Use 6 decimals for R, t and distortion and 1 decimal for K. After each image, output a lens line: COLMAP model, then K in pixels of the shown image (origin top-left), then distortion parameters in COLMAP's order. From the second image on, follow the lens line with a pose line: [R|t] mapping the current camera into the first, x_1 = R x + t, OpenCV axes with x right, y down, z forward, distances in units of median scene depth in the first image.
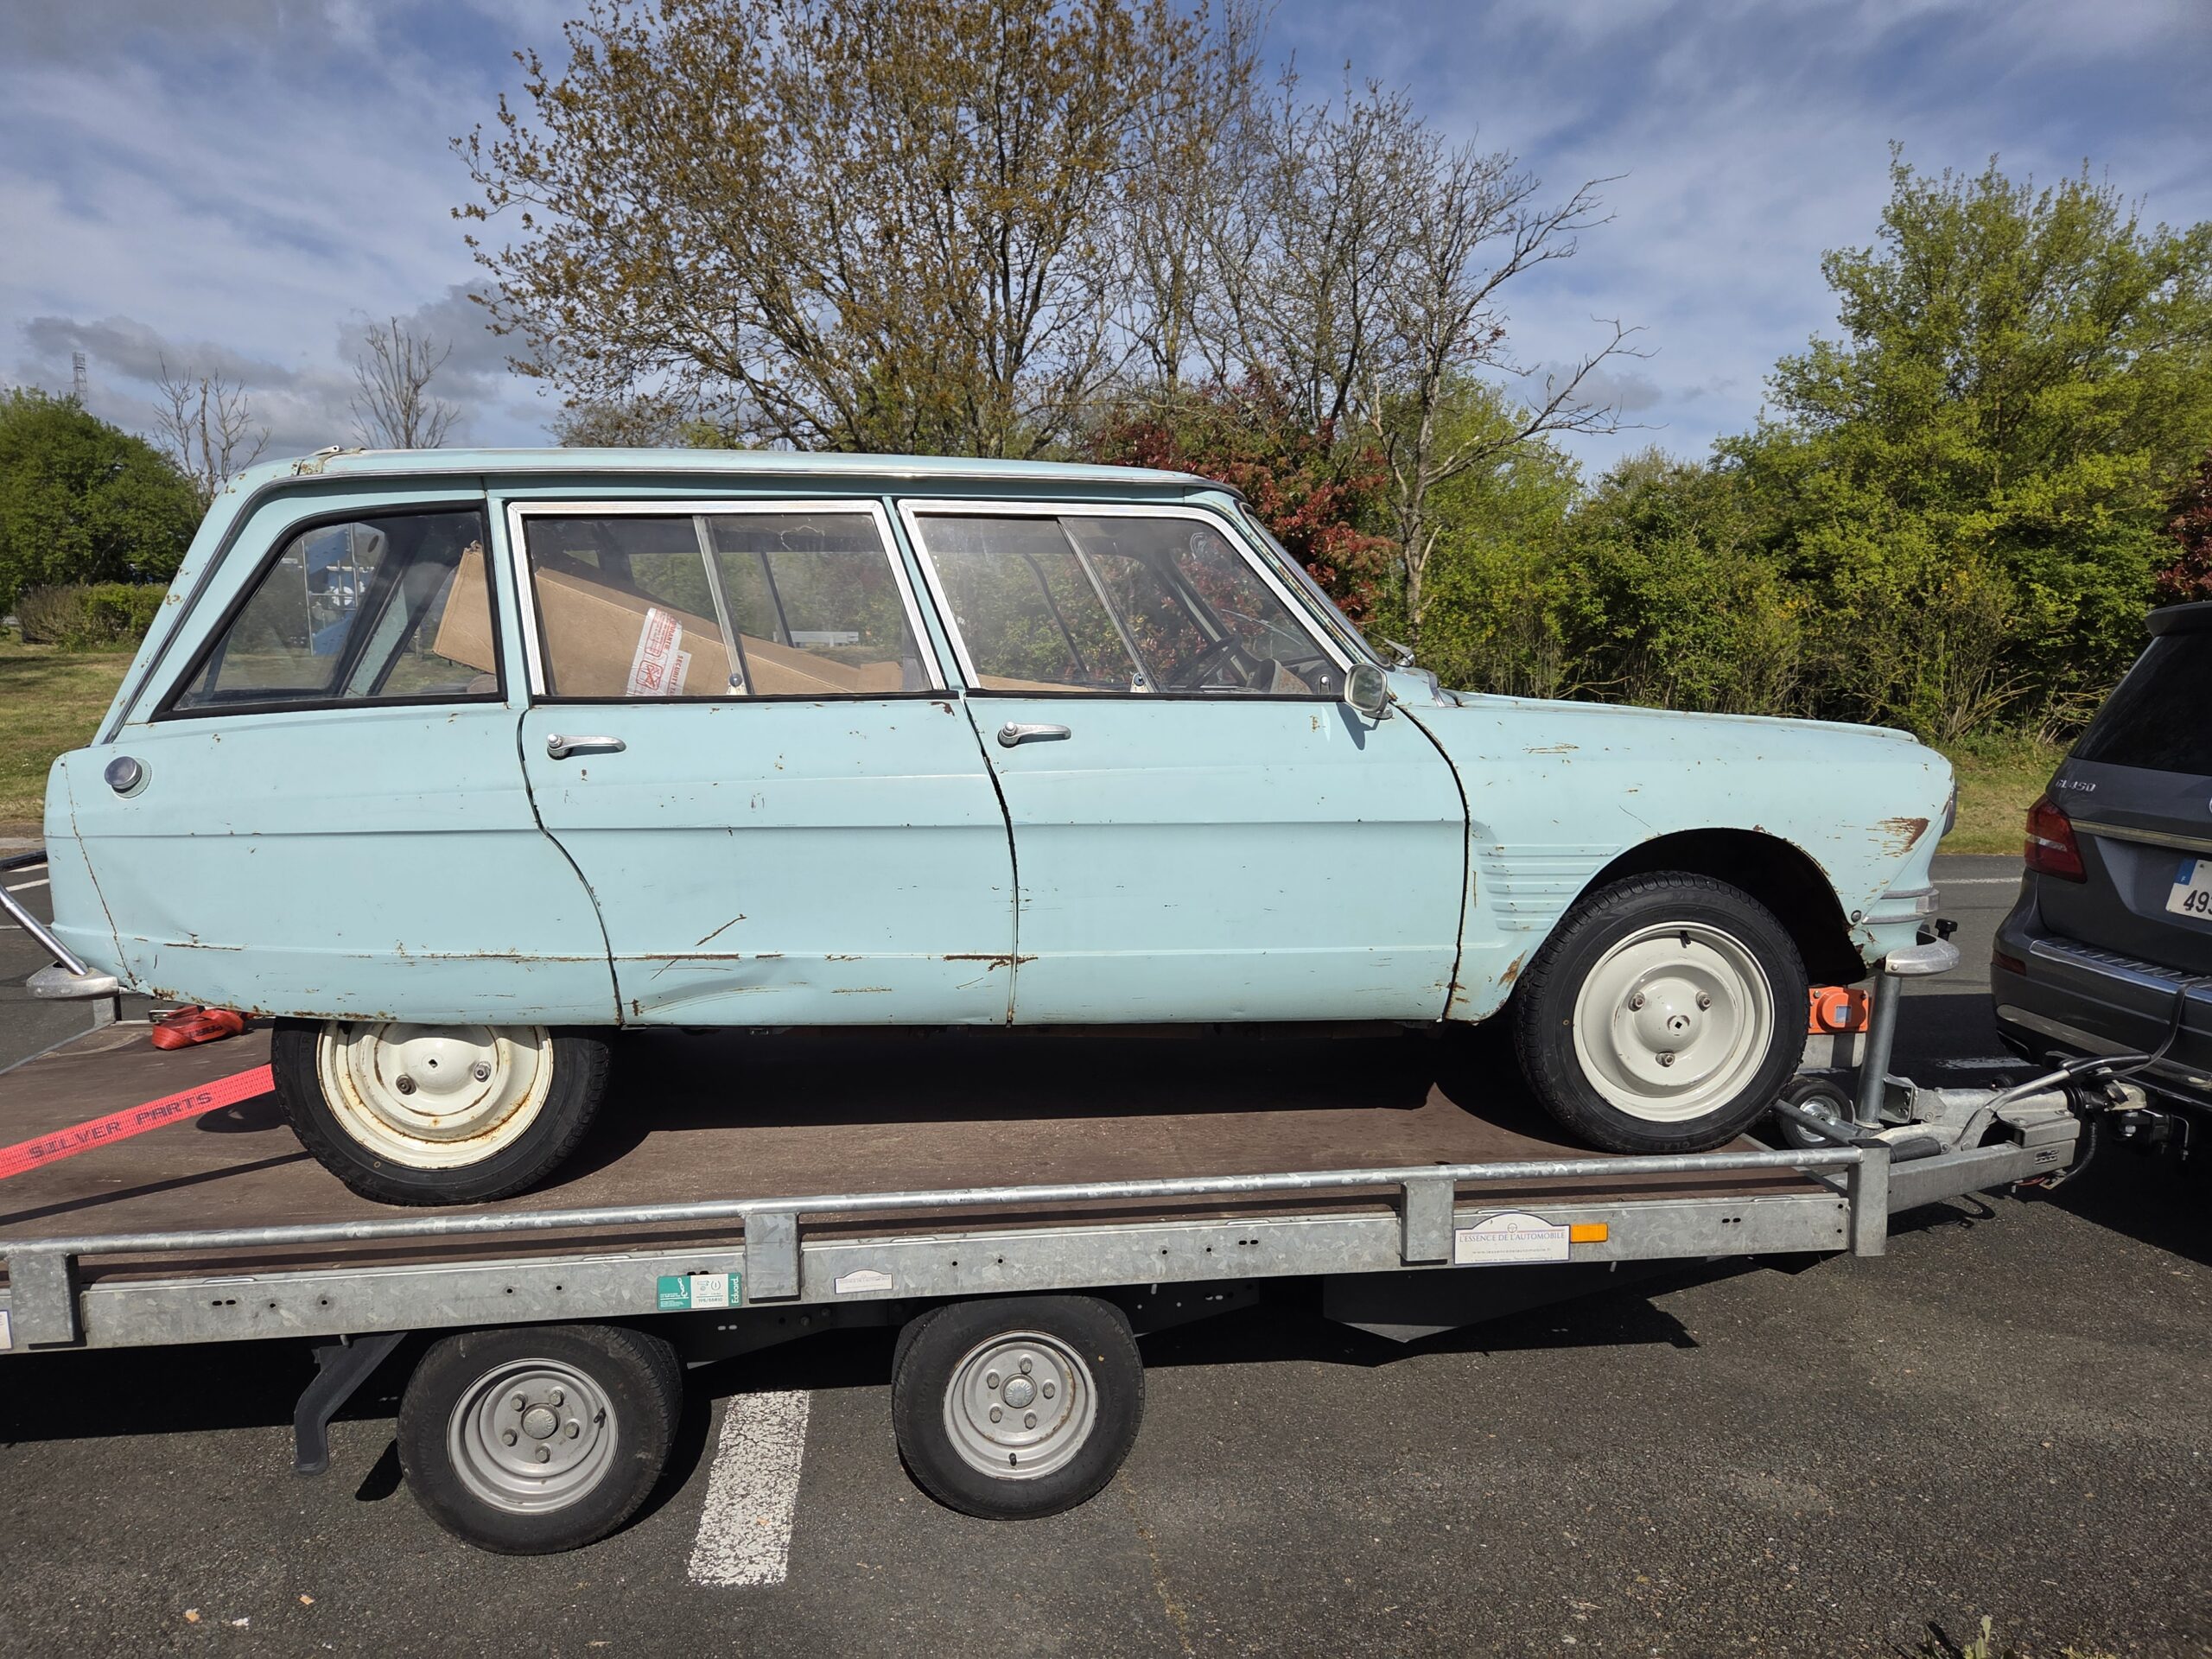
lens RADIAL K [[1488.0, 0, 1122.0], [0, 1488.0, 823.0], [0, 0, 1]] dist [0.059337, -0.040305]
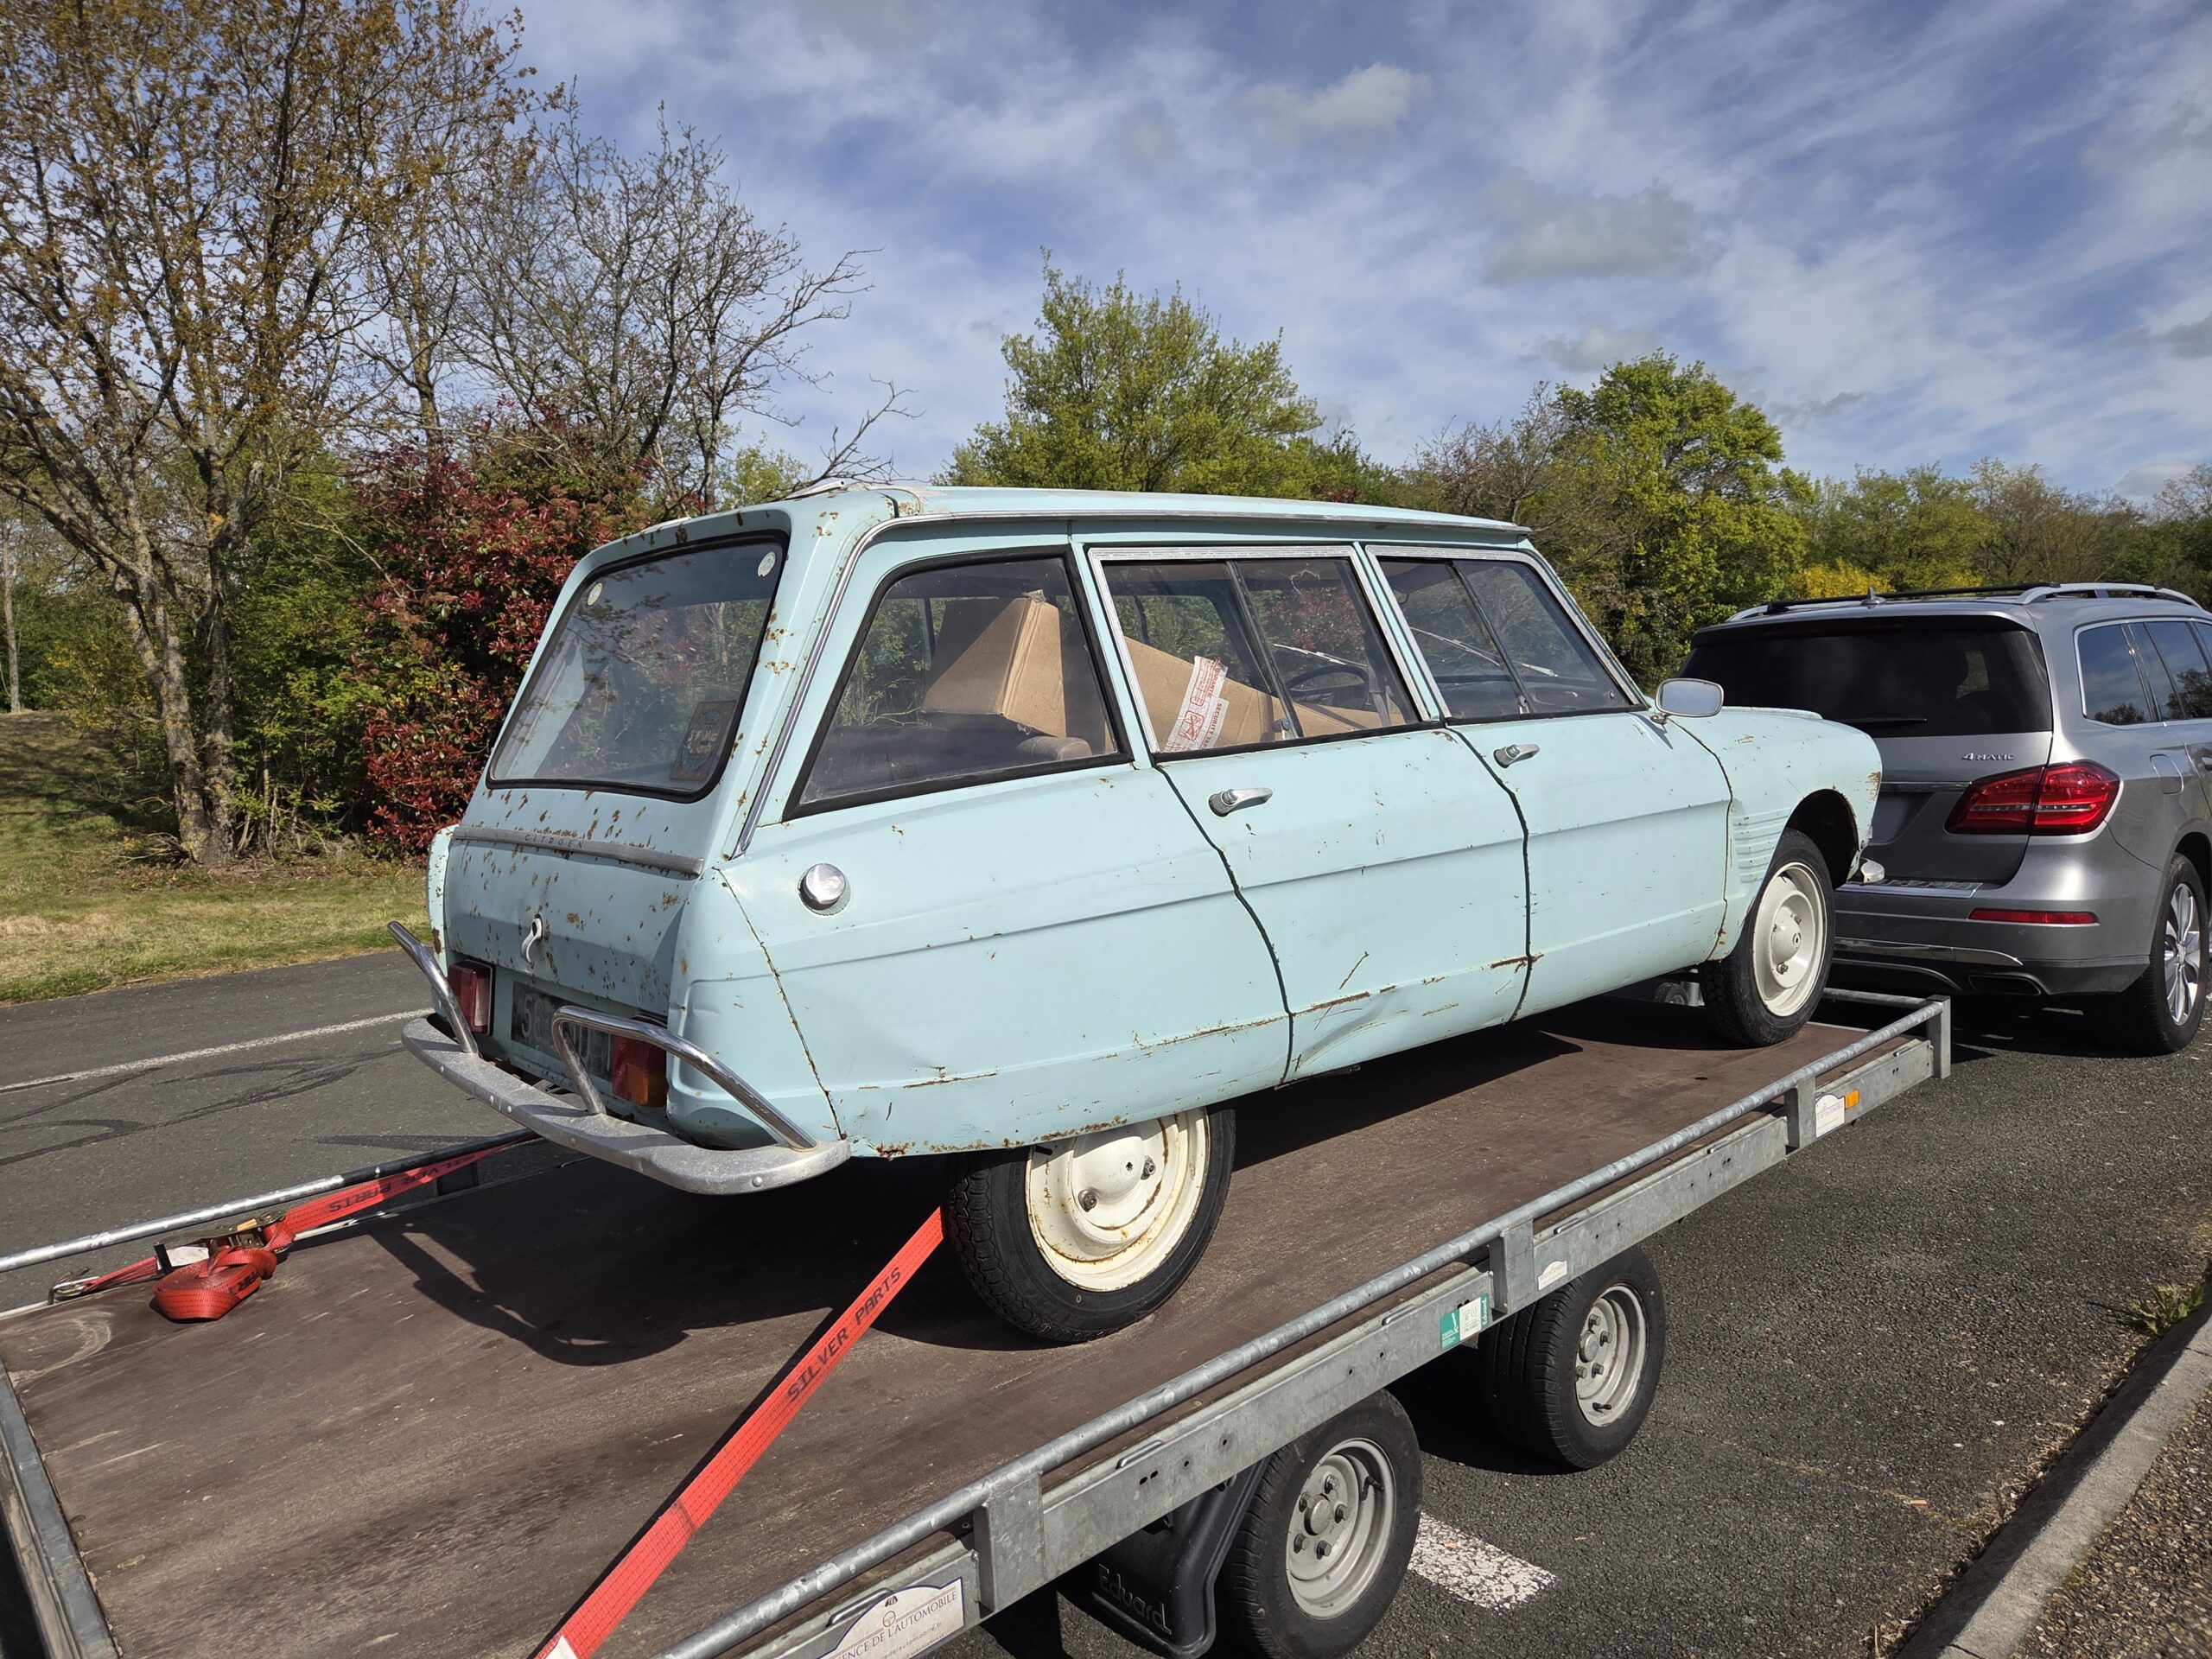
lens RADIAL K [[1488.0, 0, 1066.4], [0, 1488.0, 802.6], [0, 0, 1]] dist [0.059337, -0.040305]
pose [[0.821724, -0.090009, 0.562733, -0.944993], [0.112552, 0.993631, -0.005422, -0.054557], [-0.558661, 0.067792, 0.826621, 0.262306]]
